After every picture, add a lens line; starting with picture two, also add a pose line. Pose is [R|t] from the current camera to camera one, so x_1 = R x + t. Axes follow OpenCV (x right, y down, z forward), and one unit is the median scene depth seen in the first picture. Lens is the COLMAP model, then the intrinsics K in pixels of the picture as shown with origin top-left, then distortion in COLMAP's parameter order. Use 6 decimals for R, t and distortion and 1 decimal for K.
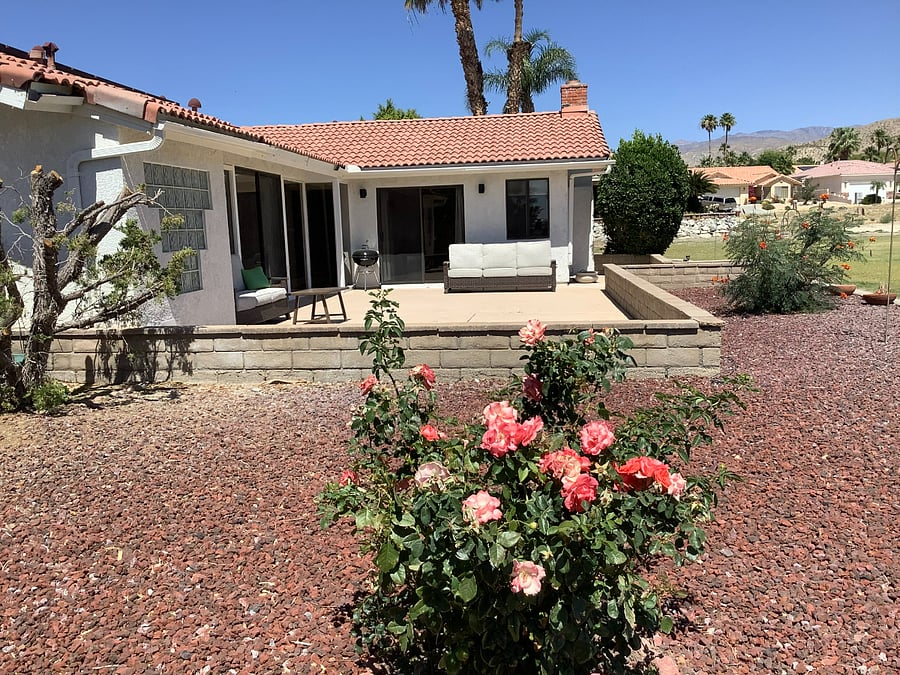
lens RADIAL K [[806.7, 0, 452.1], [0, 806.7, 340.3], [0, 0, 1]] dist [0.035343, -0.018498]
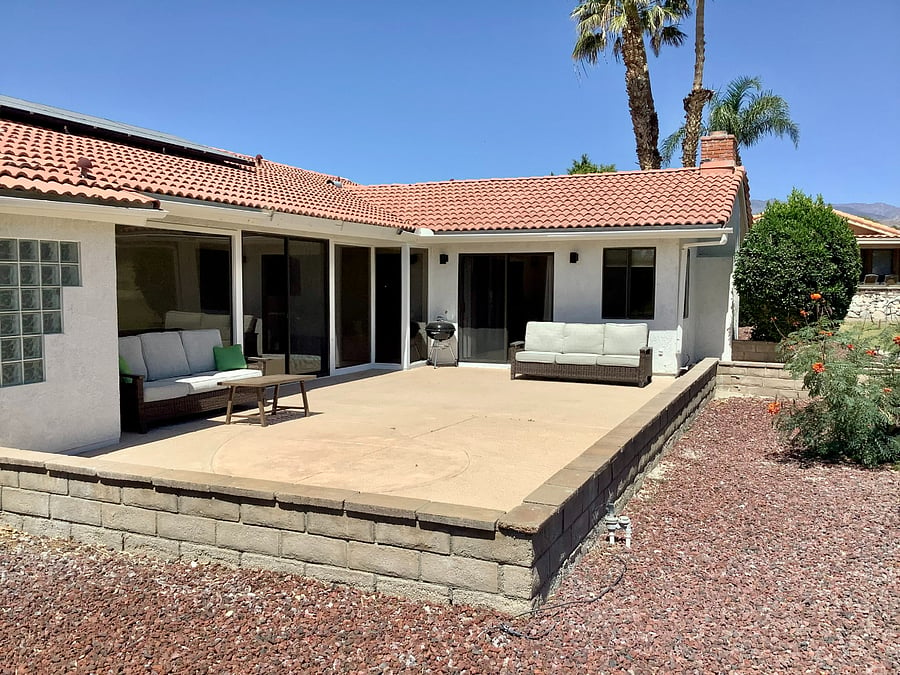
lens RADIAL K [[813.7, 0, 448.7], [0, 813.7, 337.2], [0, 0, 1]] dist [0.059284, -0.114832]
pose [[0.955454, 0.057241, -0.289536, 0.164429], [-0.077152, 0.995341, -0.057819, -0.045139], [0.284878, 0.077581, 0.955419, 0.150936]]
